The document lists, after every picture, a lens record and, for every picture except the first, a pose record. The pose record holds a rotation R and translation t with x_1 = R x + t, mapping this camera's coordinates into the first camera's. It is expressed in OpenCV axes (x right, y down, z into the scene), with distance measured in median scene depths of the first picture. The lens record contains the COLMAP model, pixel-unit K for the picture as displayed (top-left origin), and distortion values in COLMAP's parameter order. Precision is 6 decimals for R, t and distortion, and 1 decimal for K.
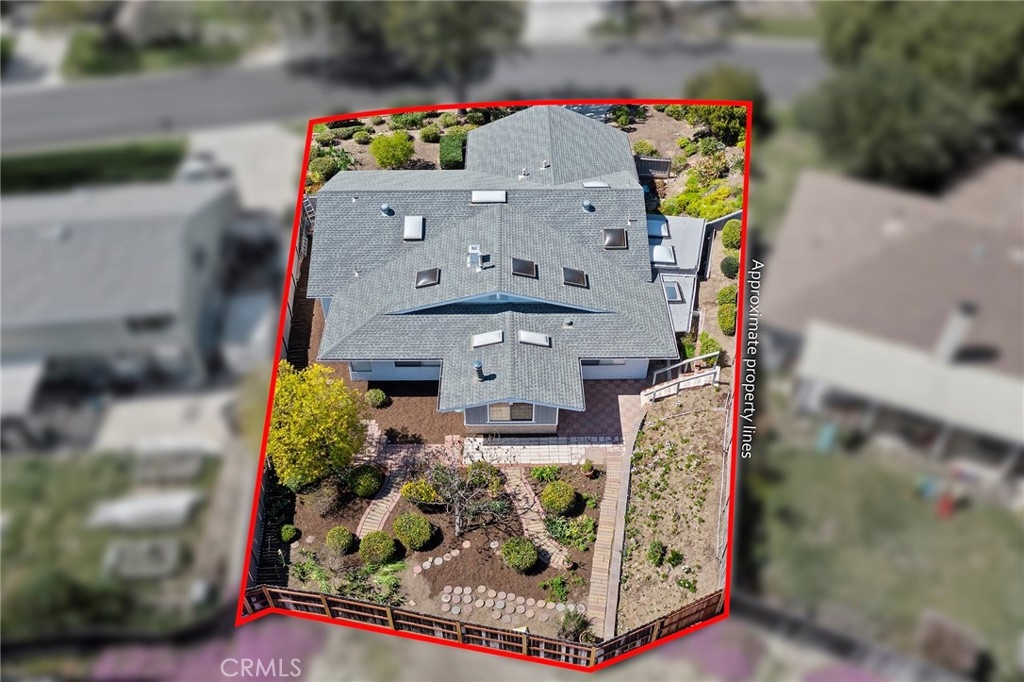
lens RADIAL K [[813.3, 0, 508.4], [0, 813.3, 338.0], [0, 0, 1]] dist [-0.006334, 0.002124]
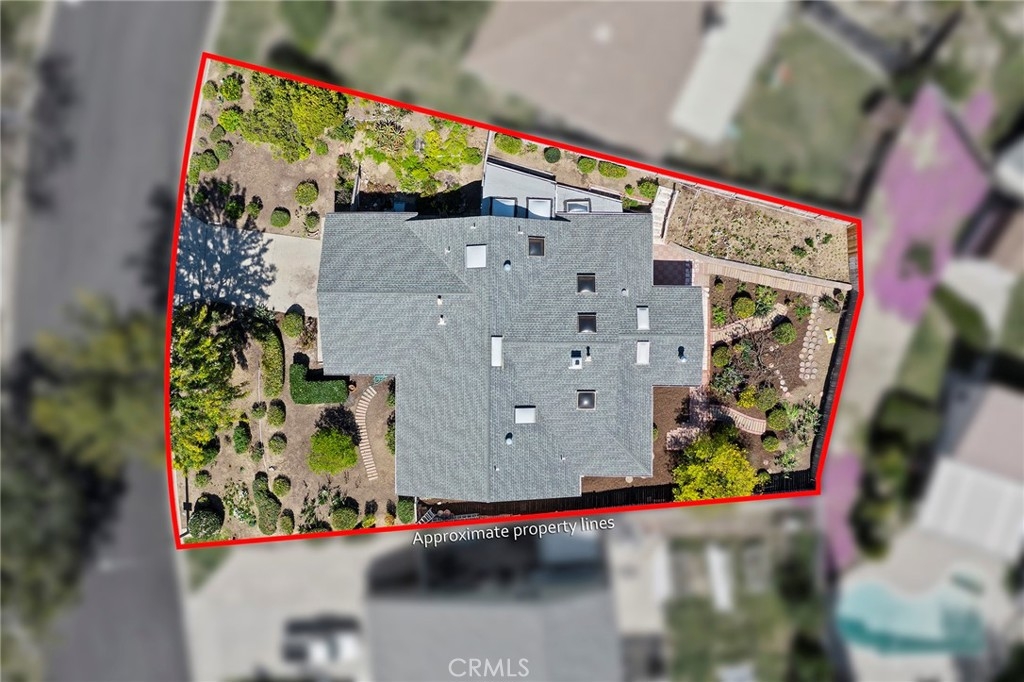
lens RADIAL K [[813.3, 0, 515.1], [0, 813.3, 347.1], [0, 0, 1]] dist [-0.006334, 0.002124]
pose [[0.013059, -0.999827, 0.013255, -0.038019], [0.686766, 0.018604, 0.726640, -1.155936], [-0.726761, -0.000387, 0.686890, 0.225340]]
